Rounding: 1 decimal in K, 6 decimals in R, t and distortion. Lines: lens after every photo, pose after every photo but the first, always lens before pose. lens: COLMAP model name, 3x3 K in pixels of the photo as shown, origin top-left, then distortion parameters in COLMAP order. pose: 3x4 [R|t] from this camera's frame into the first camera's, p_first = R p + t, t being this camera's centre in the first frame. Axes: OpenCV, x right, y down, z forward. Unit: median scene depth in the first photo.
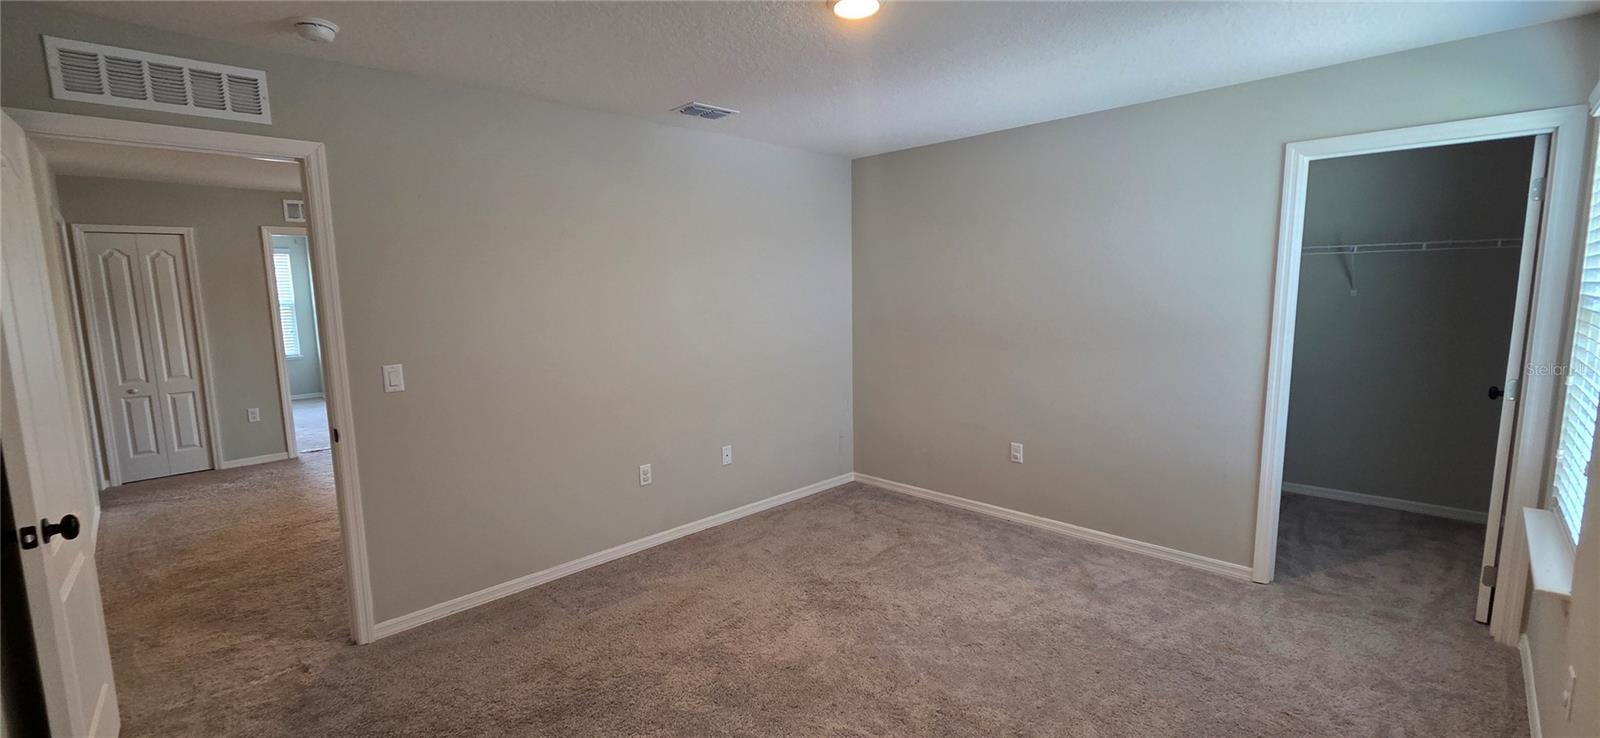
lens RADIAL K [[662.1, 0, 800.0], [0, 662.1, 369.0], [0, 0, 1]] dist [0.009837, -0.000232]
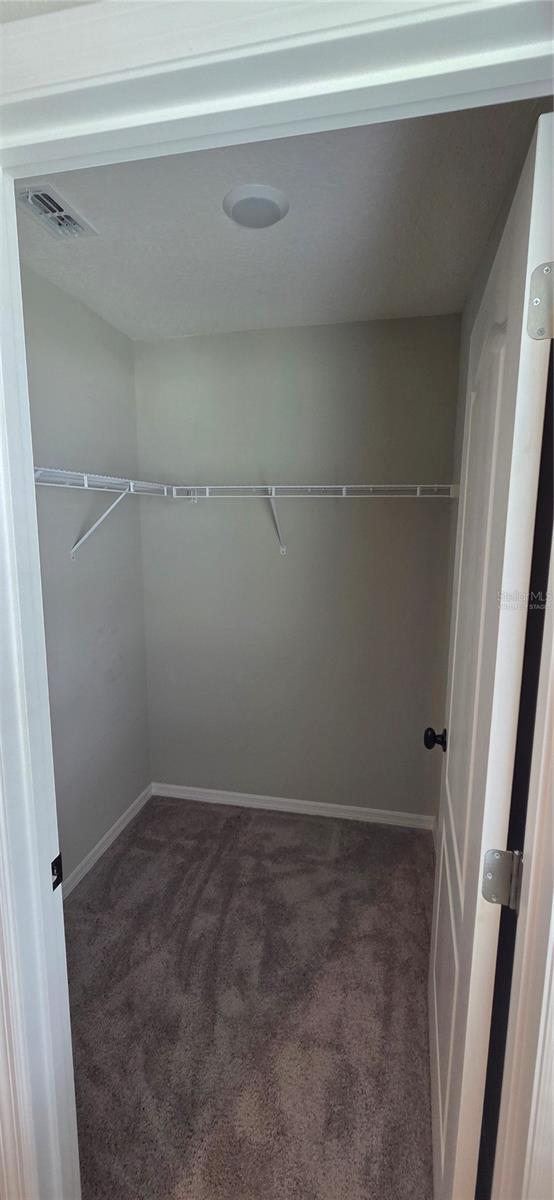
lens RADIAL K [[496.6, 0, 279.5], [0, 496.6, 593.6], [0, 0, 1]] dist [0.009837, -0.000232]
pose [[0.846790, -0.075247, 0.526578, 0.606537], [0.052293, 0.996925, 0.058367, -0.113087], [-0.529351, -0.021888, 0.848121, 0.604379]]
